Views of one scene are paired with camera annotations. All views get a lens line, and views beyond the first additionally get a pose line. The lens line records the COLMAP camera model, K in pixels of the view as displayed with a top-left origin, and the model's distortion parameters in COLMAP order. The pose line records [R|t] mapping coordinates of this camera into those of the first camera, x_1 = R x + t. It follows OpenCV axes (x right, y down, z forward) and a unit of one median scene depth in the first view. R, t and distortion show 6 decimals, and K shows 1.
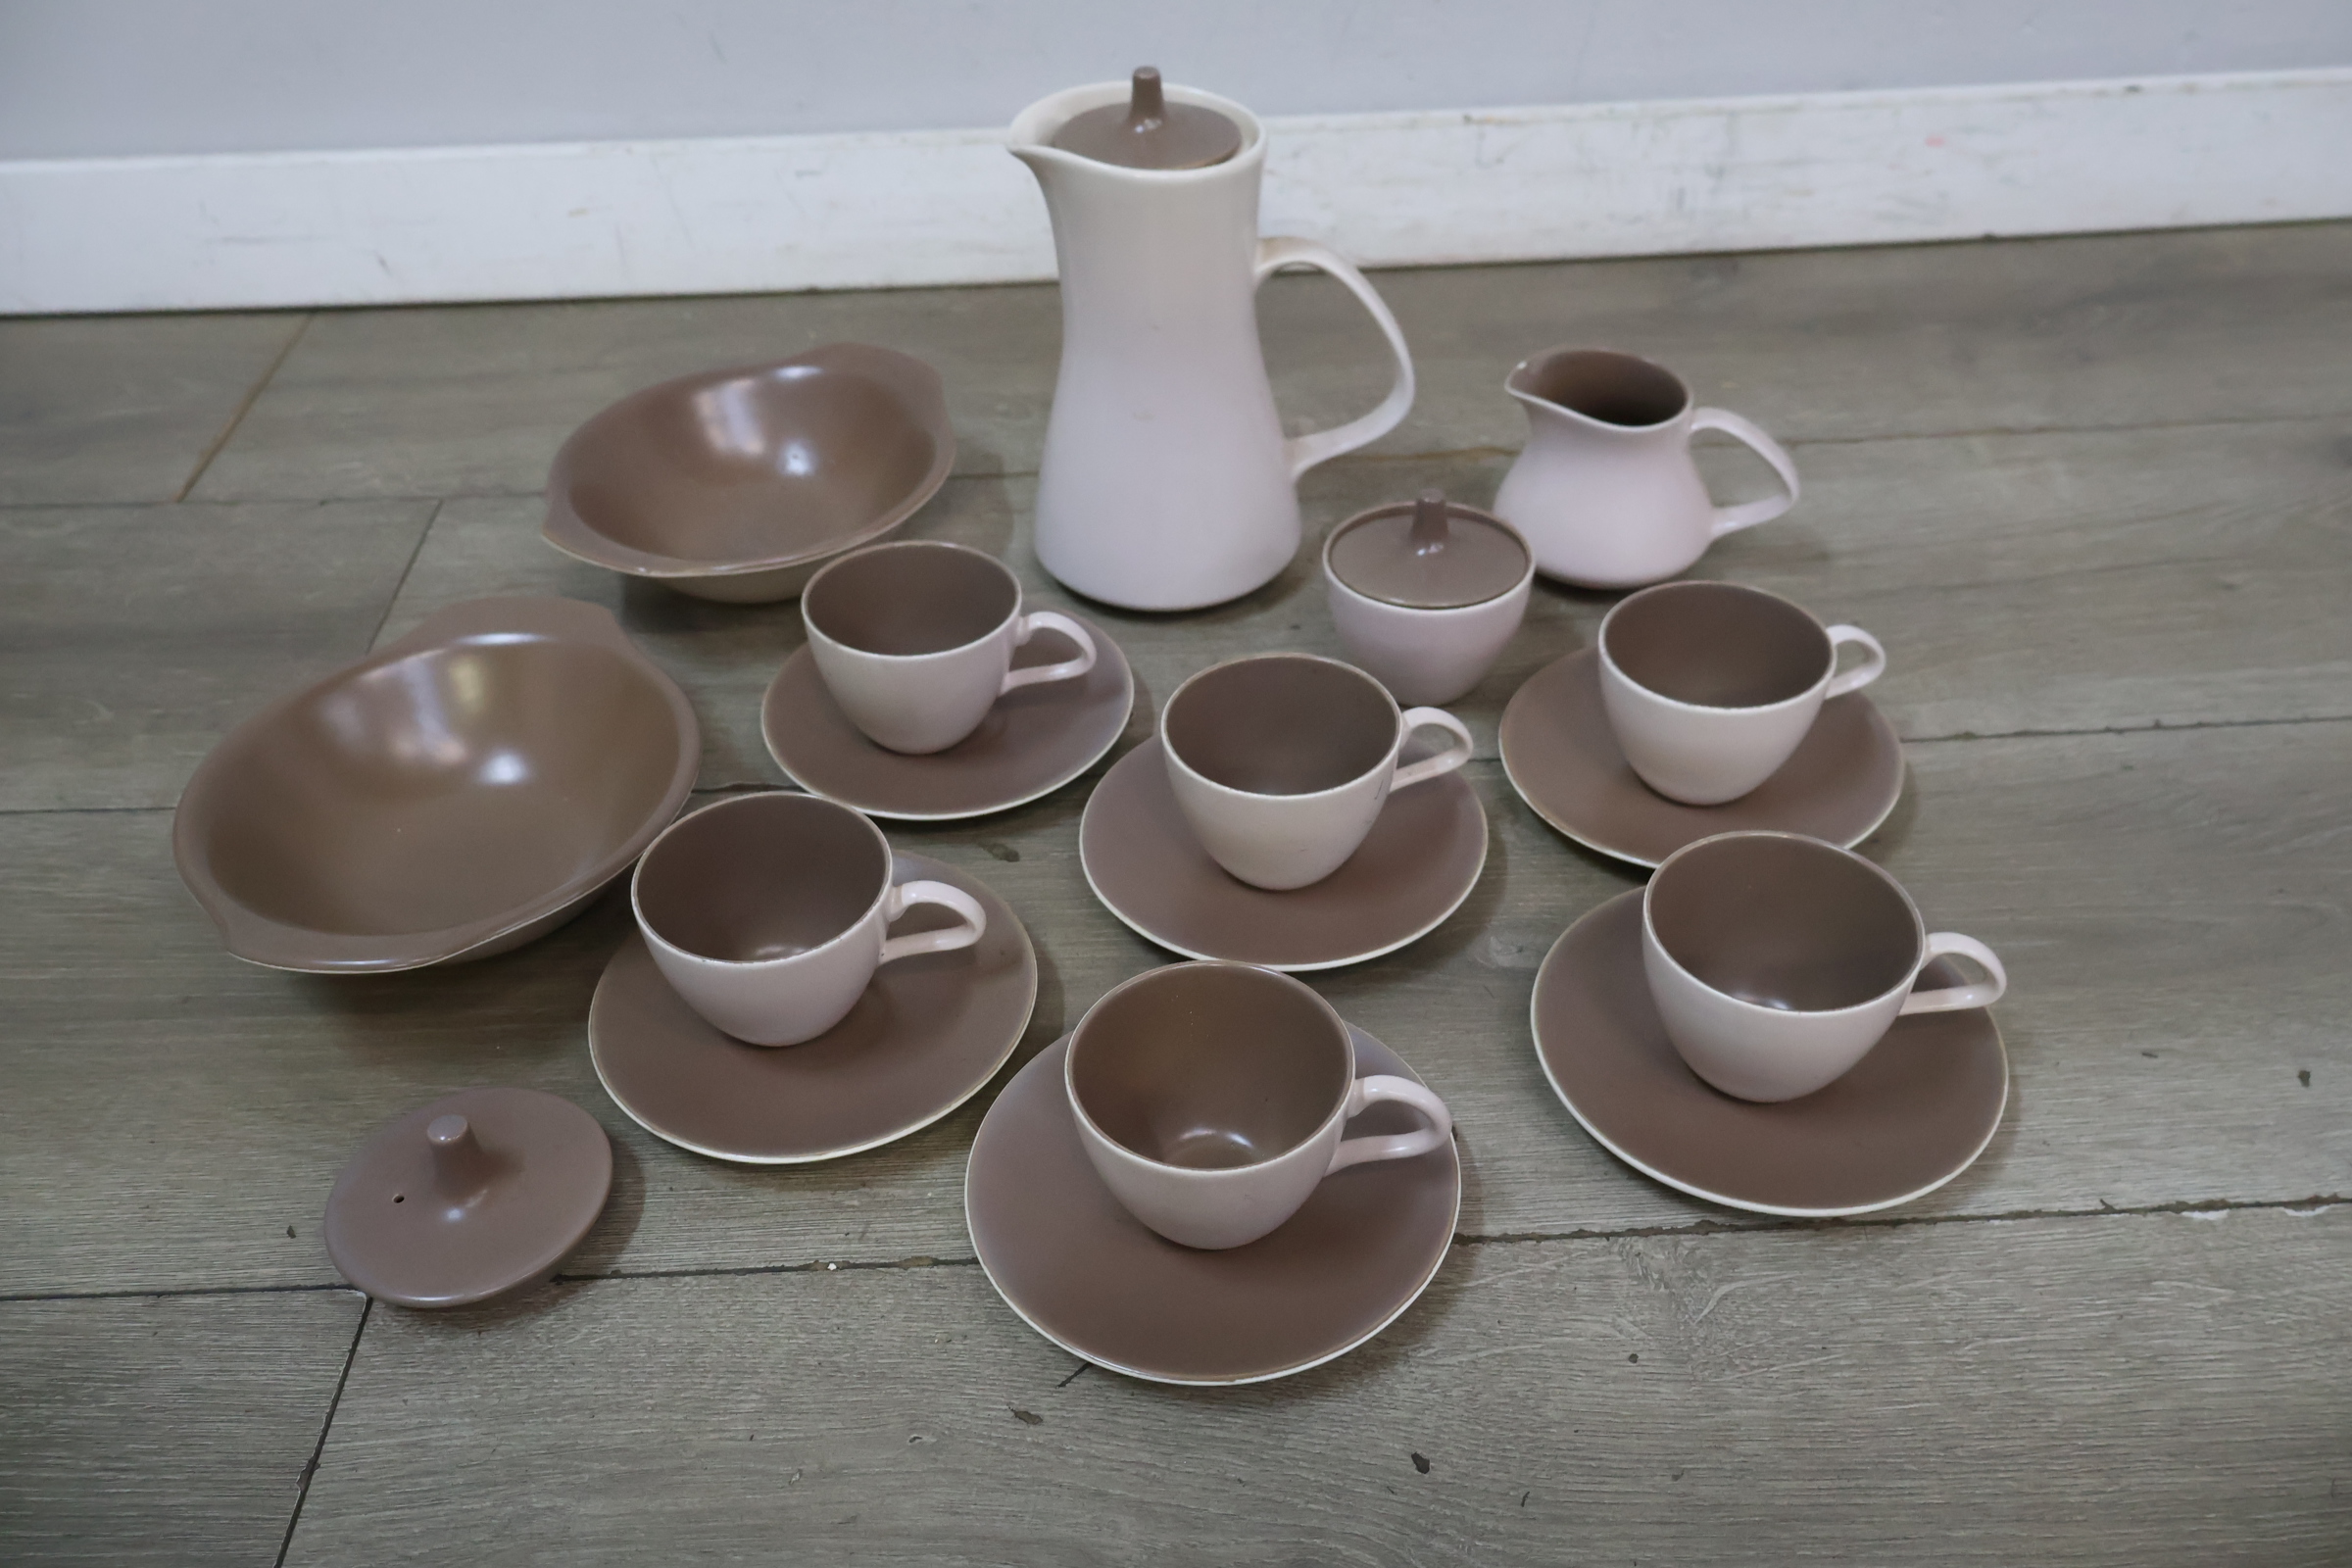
lens RADIAL K [[2023.3, 0, 1176.6], [0, 2023.3, 782.4], [0, 0, 1]] dist [0.016584, 0.001552]
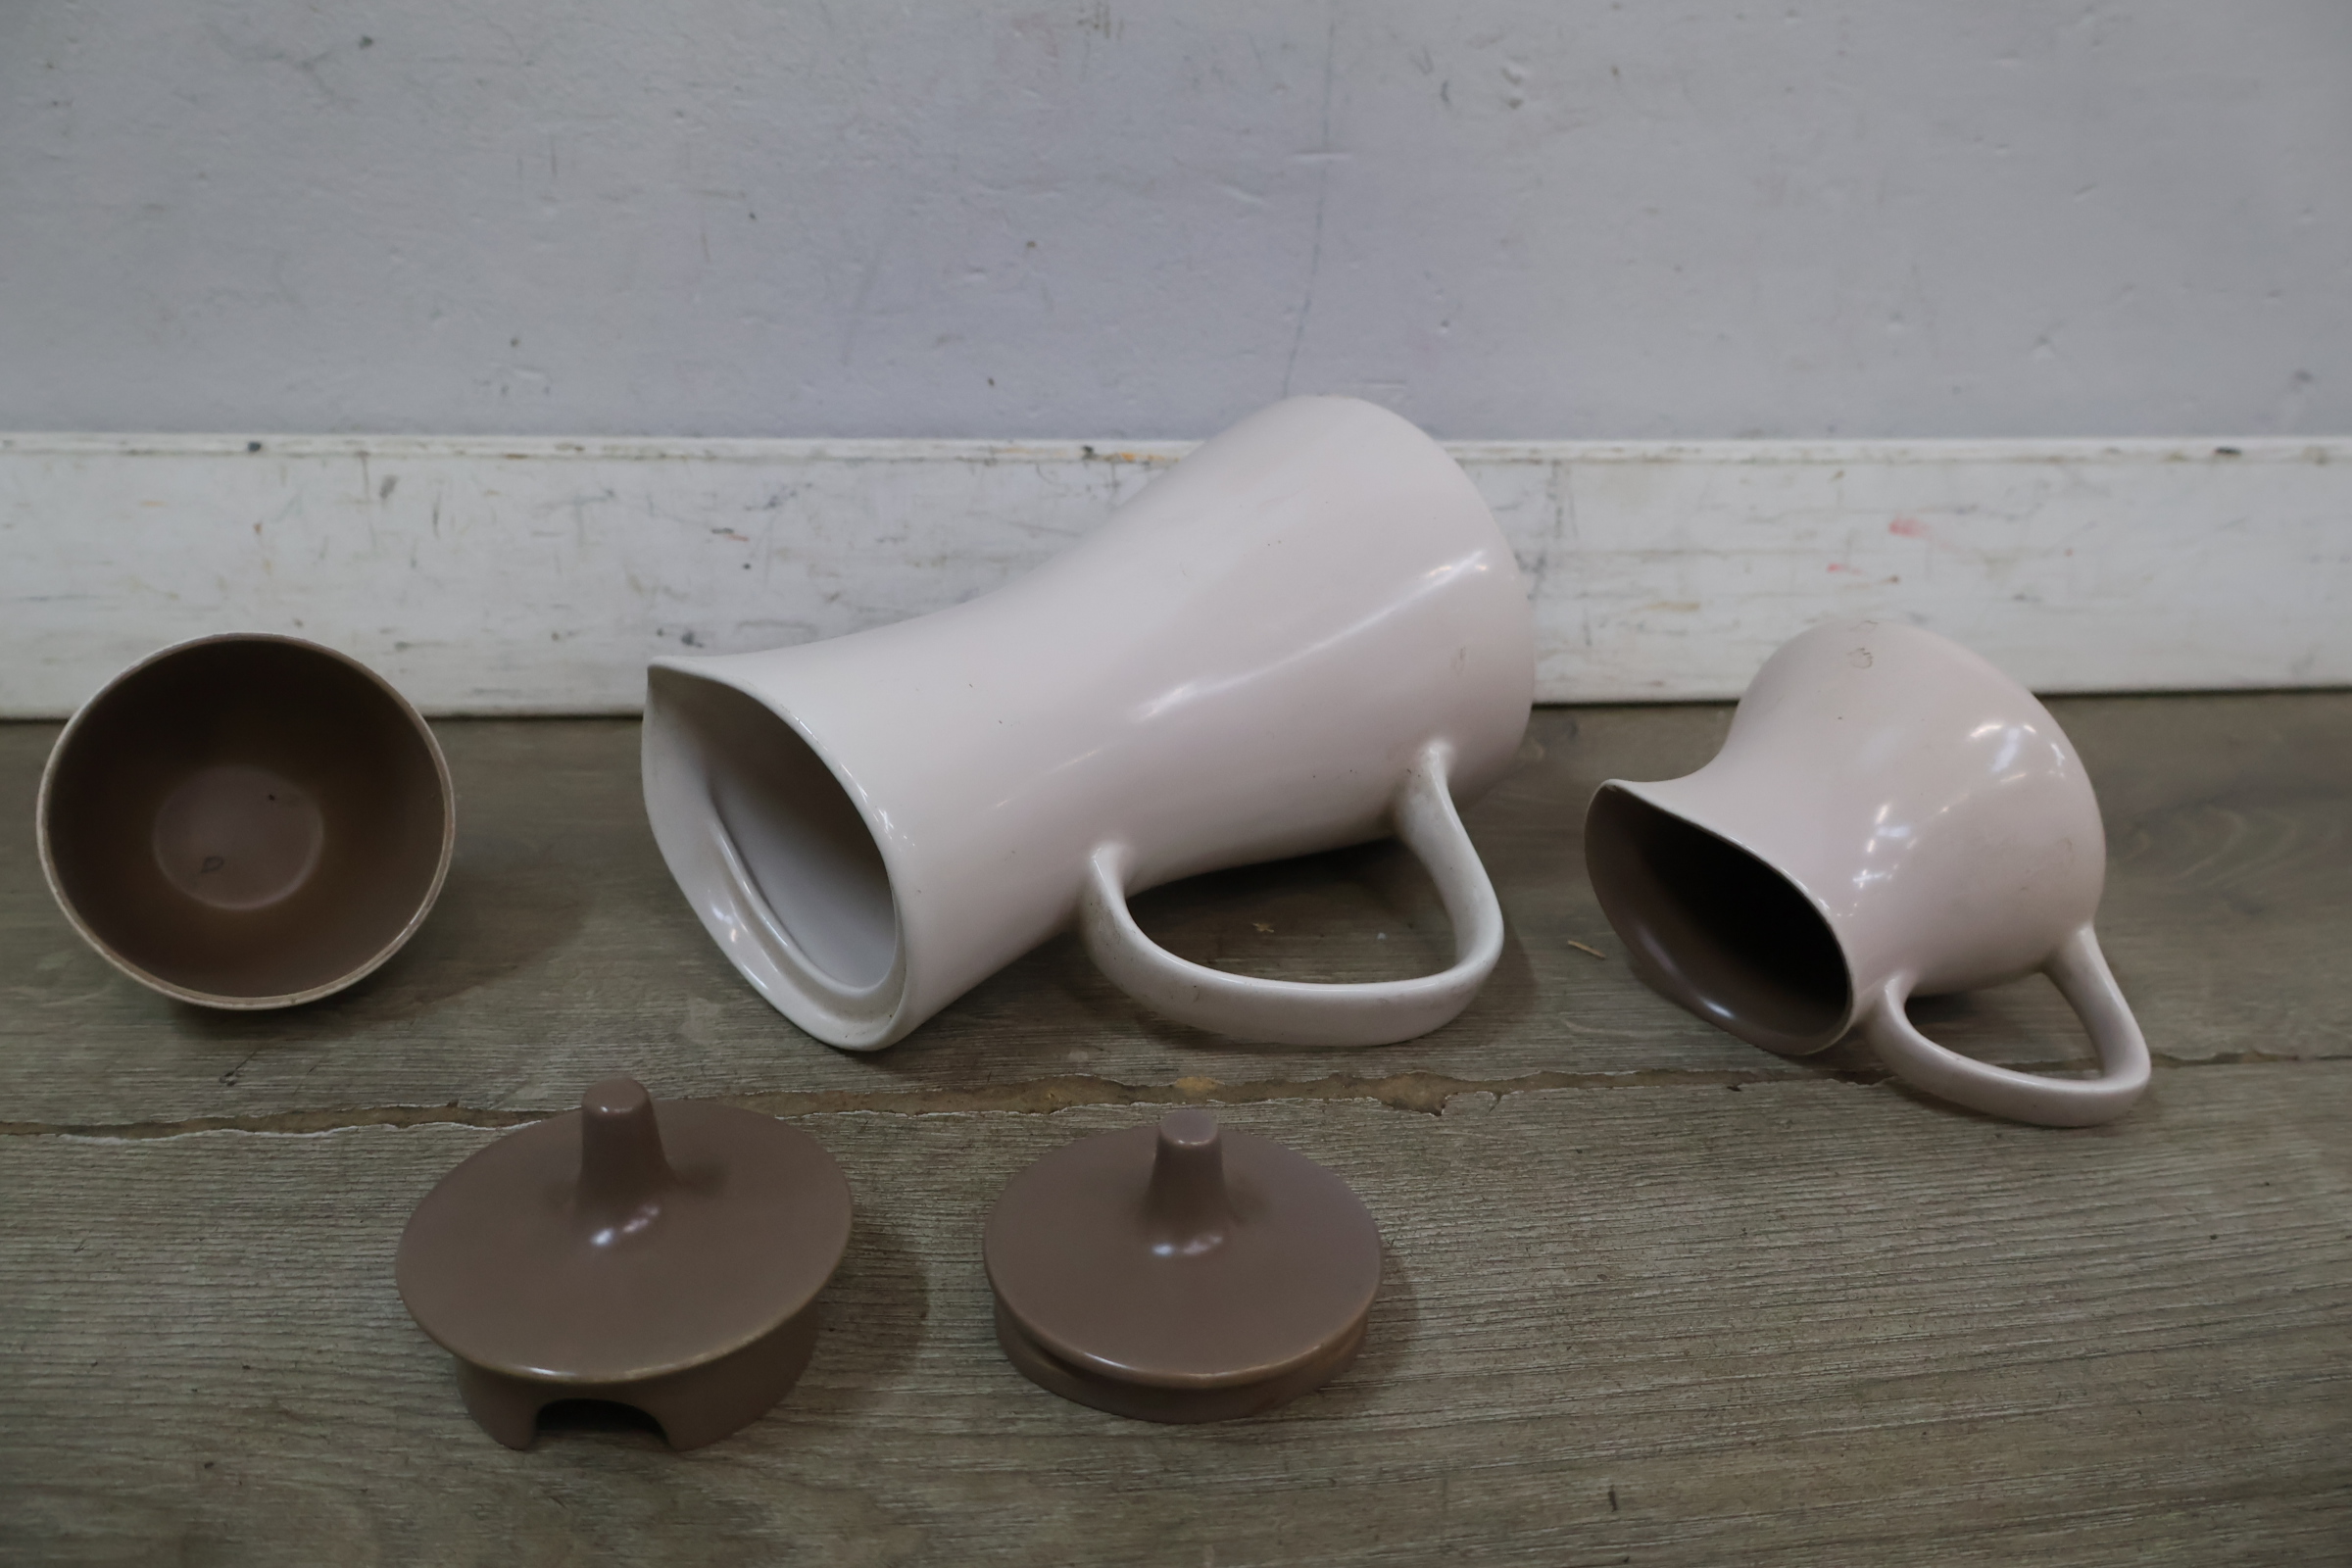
lens RADIAL K [[2023.3, 0, 1163.2], [0, 2023.3, 793.0], [0, 0, 1]] dist [0.016584, 0.001552]
pose [[0.995854, 0.025399, 0.087350, 0.193559], [-0.004258, 0.972193, -0.234140, -0.178044], [-0.090868, 0.232798, 0.968271, 0.799662]]
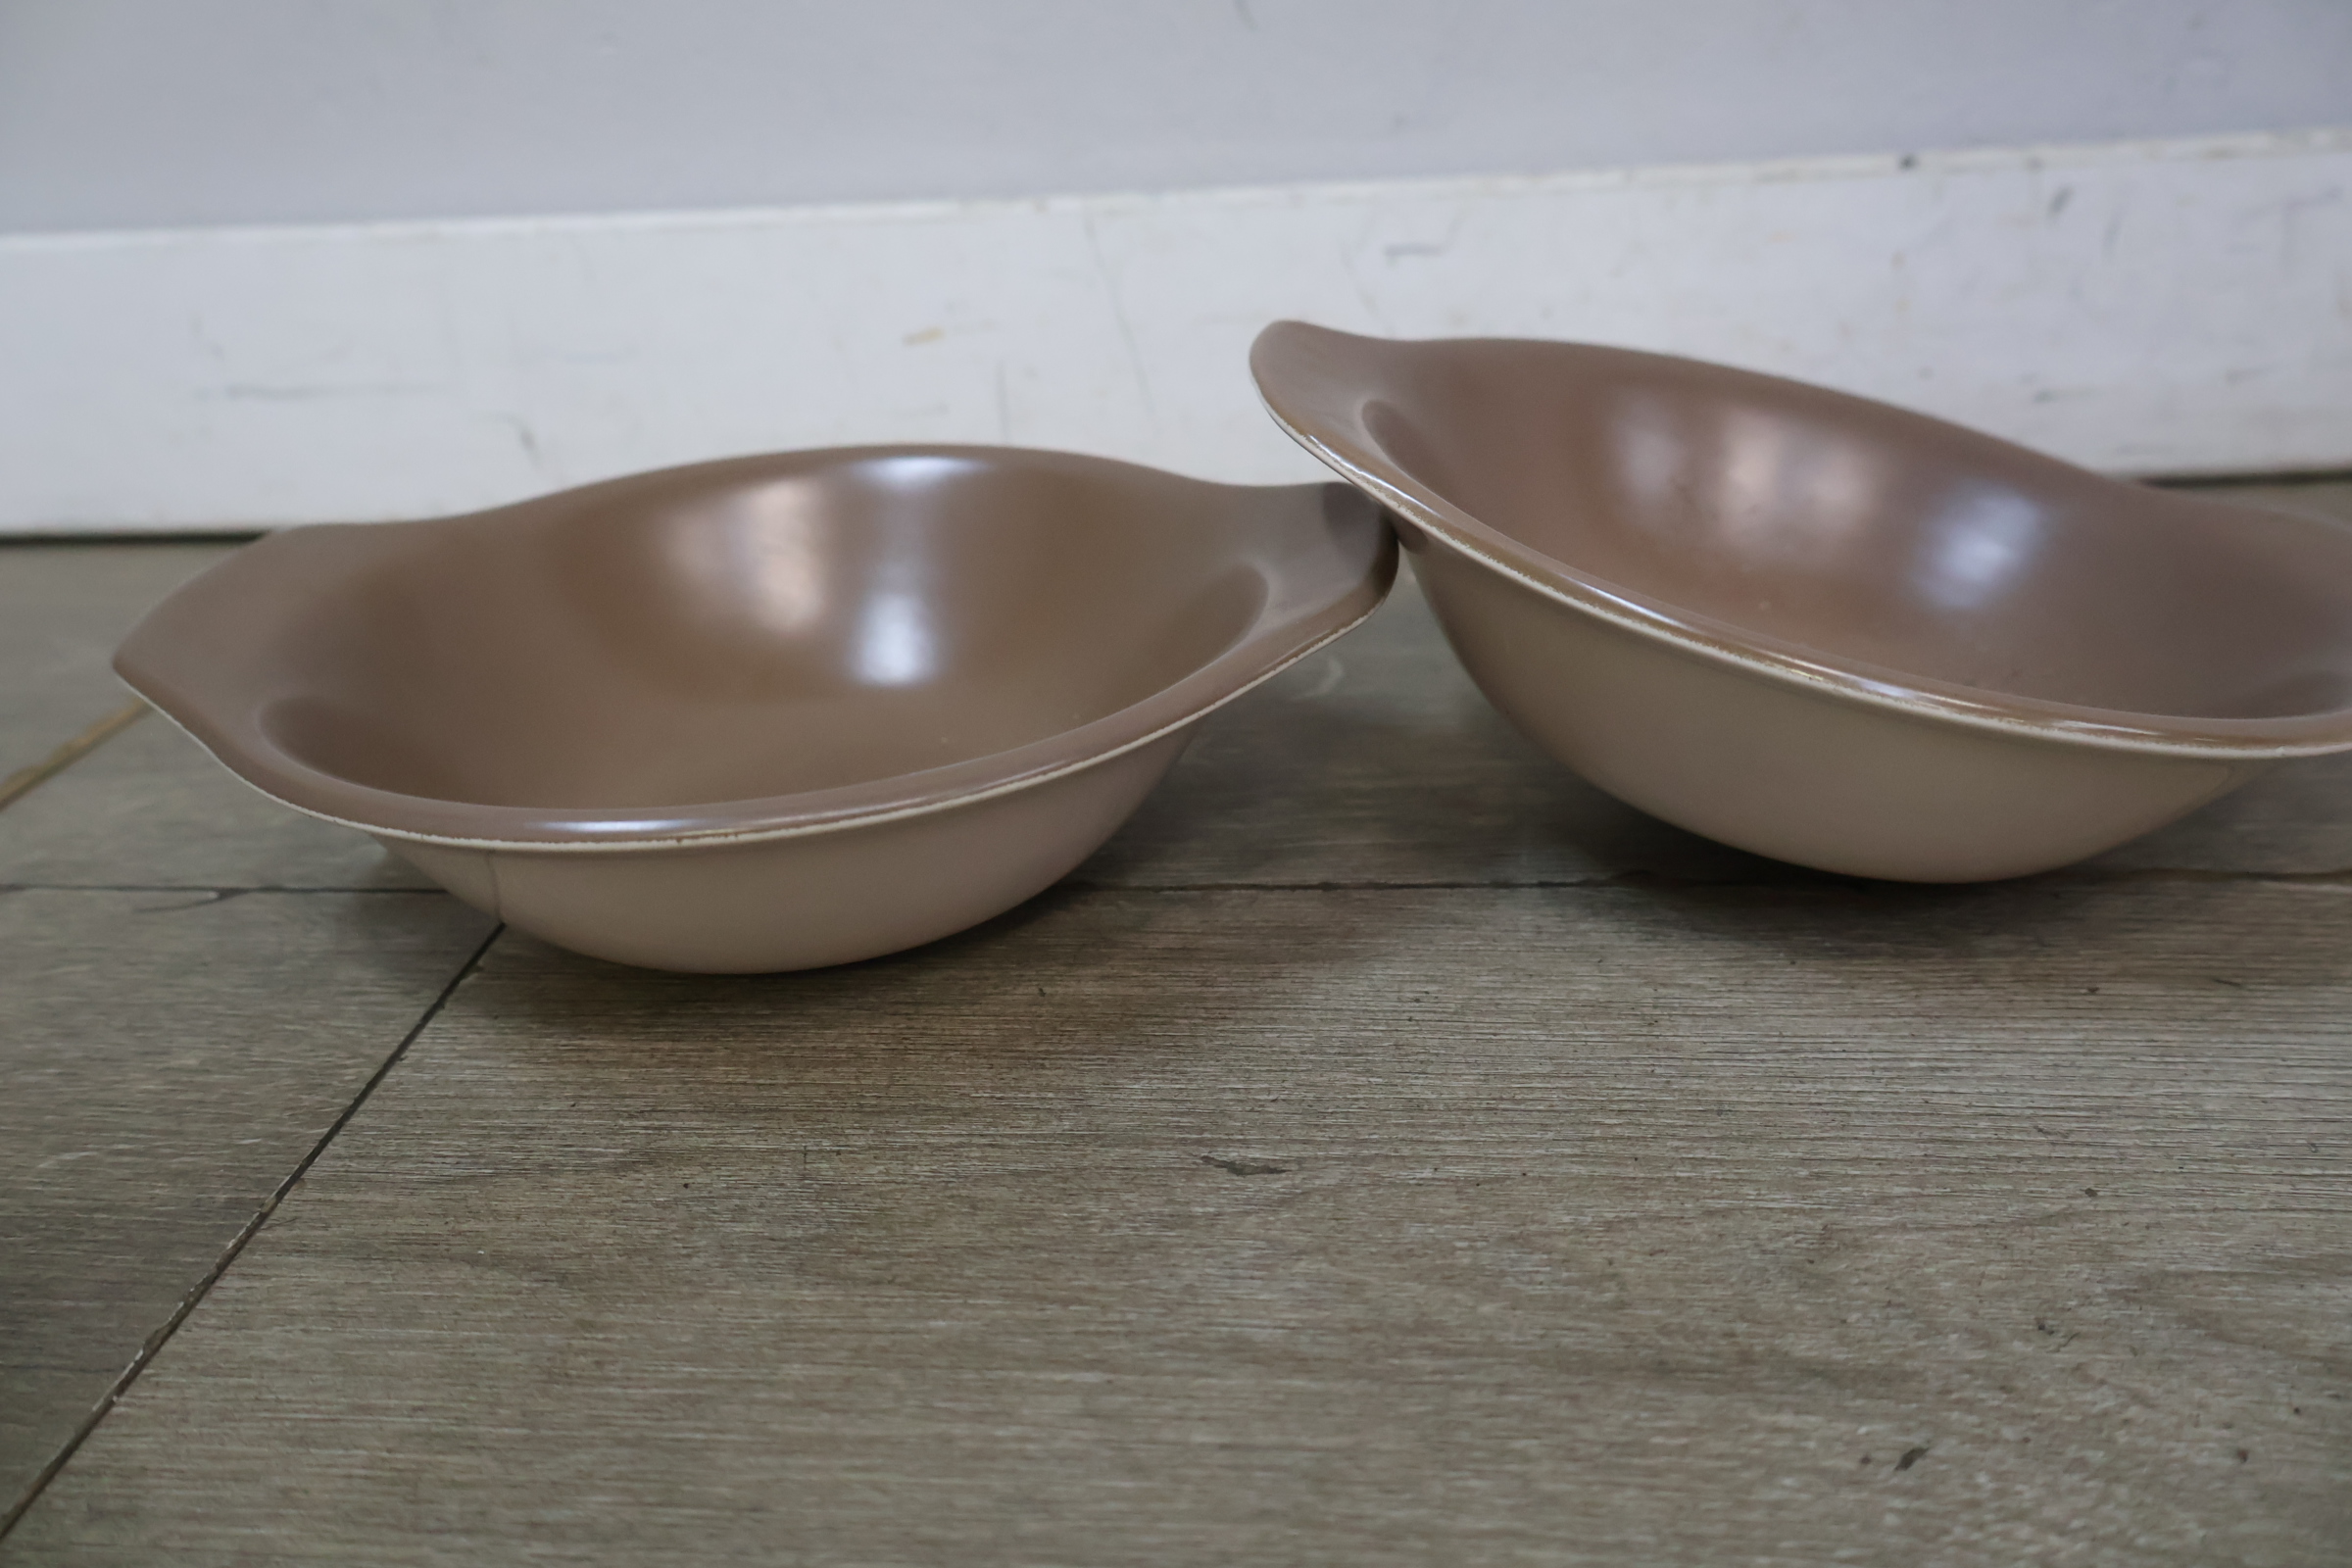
lens RADIAL K [[2023.3, 0, 1164.5], [0, 2023.3, 786.6], [0, 0, 1]] dist [0.016584, 0.001552]
pose [[0.991389, 0.023694, -0.128787, -0.289795], [-0.053681, 0.970593, -0.234663, -0.112425], [0.119440, 0.239556, 0.963508, 0.947846]]
